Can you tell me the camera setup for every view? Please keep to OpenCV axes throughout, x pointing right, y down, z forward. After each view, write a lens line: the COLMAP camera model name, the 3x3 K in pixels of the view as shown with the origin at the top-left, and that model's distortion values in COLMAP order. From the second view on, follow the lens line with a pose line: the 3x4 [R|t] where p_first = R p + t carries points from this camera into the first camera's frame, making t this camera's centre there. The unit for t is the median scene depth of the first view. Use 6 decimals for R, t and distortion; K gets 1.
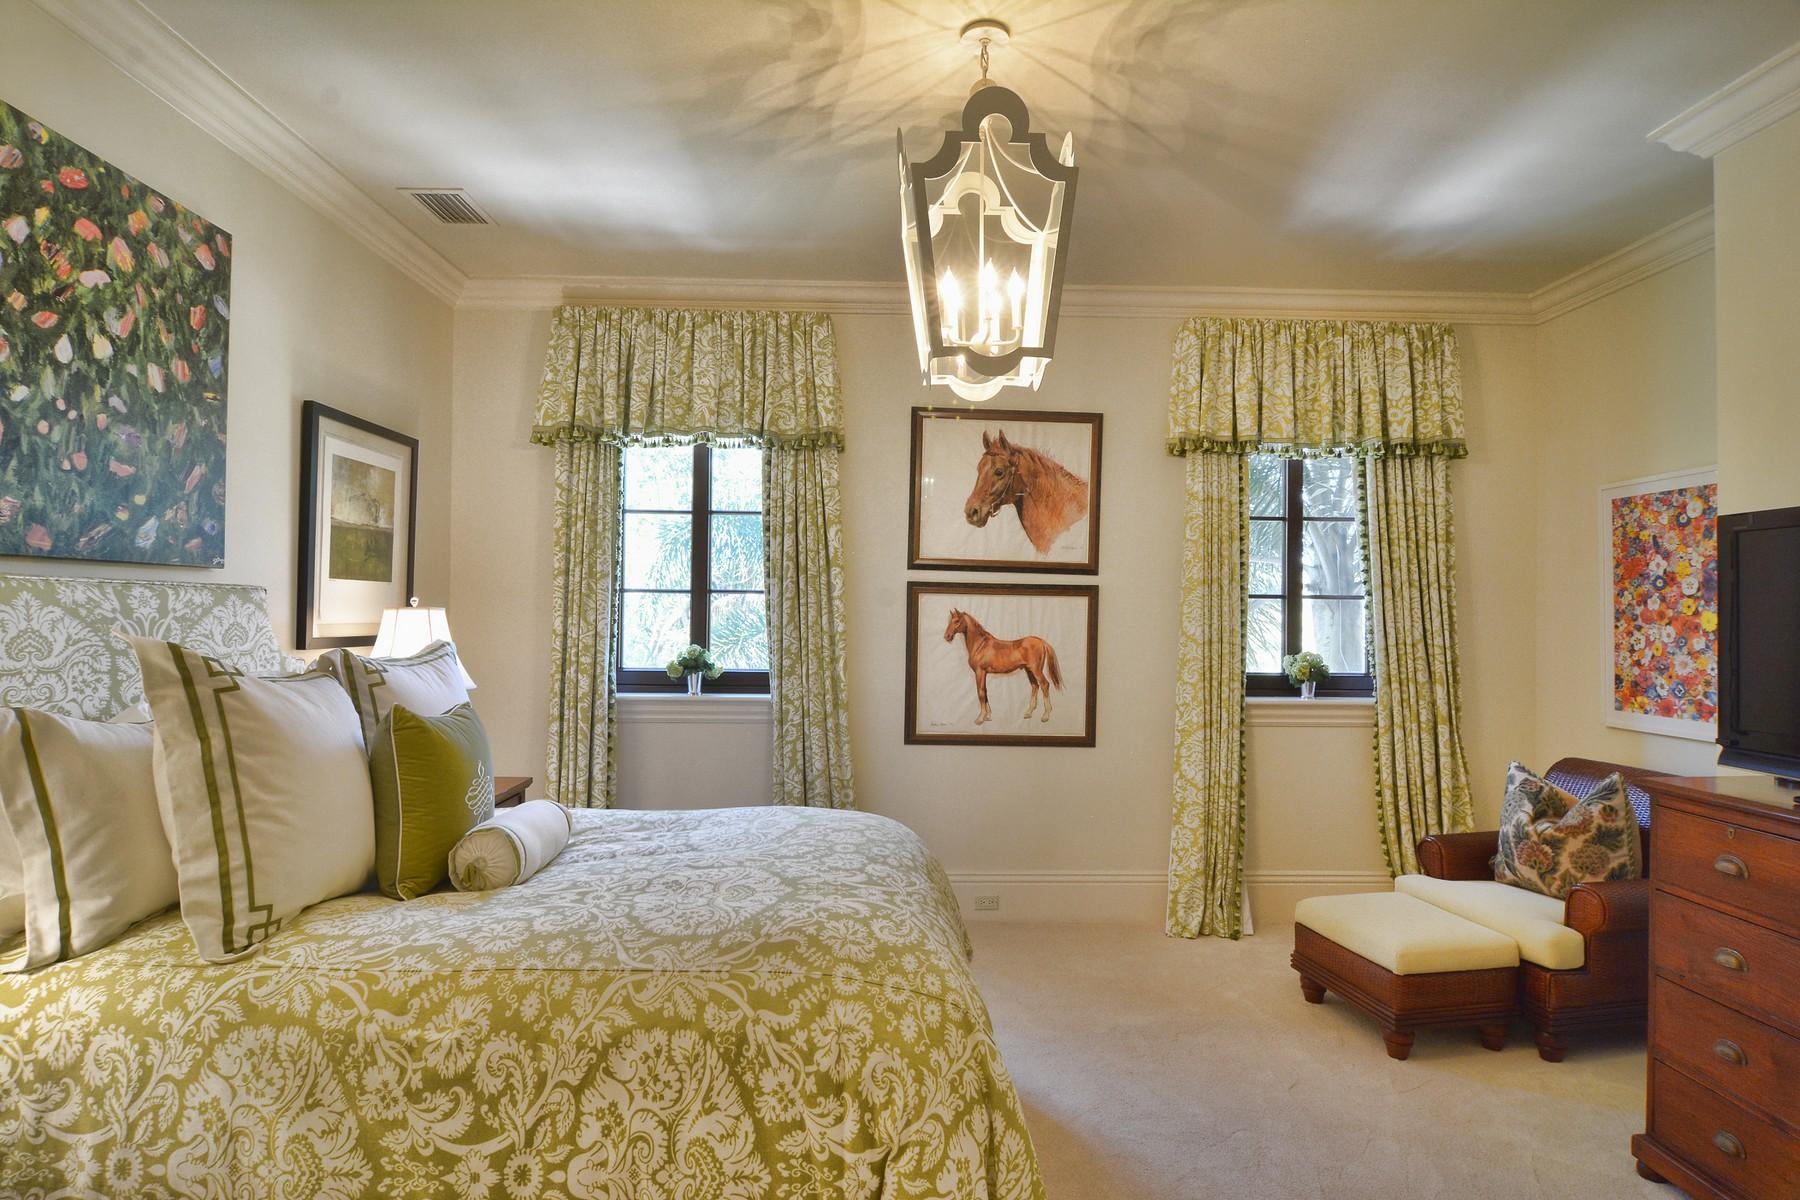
lens RADIAL K [[968.4, 0, 893.8], [0, 968.4, 599.9], [0, 0, 1]] dist [-0.012143, -0.003582]
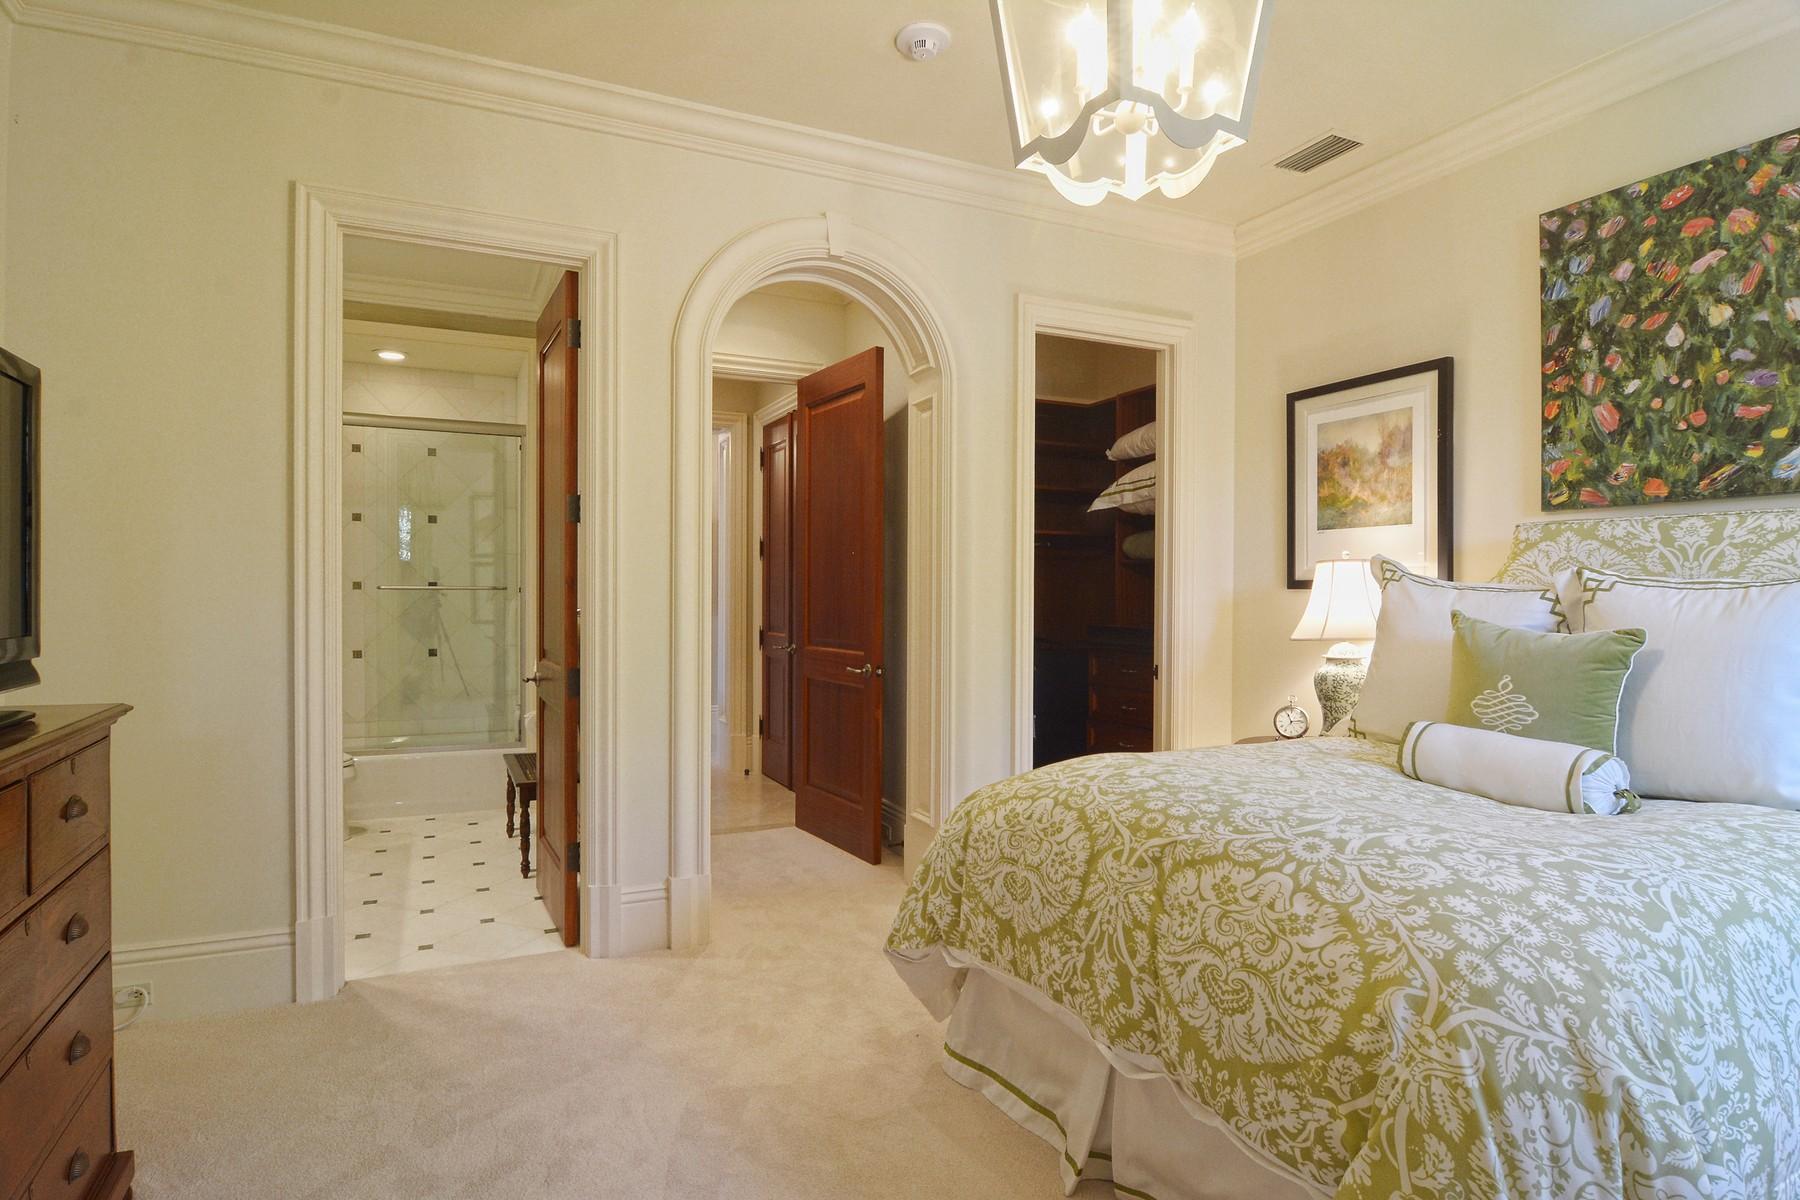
lens RADIAL K [[968.4, 0, 896.9], [0, 968.4, 597.3], [0, 0, 1]] dist [-0.012143, -0.003582]
pose [[-0.905308, -0.008352, -0.424674, 0.590181], [-0.004358, 0.999937, -0.010376, 0.099944], [0.424734, -0.007543, -0.905287, 1.684392]]
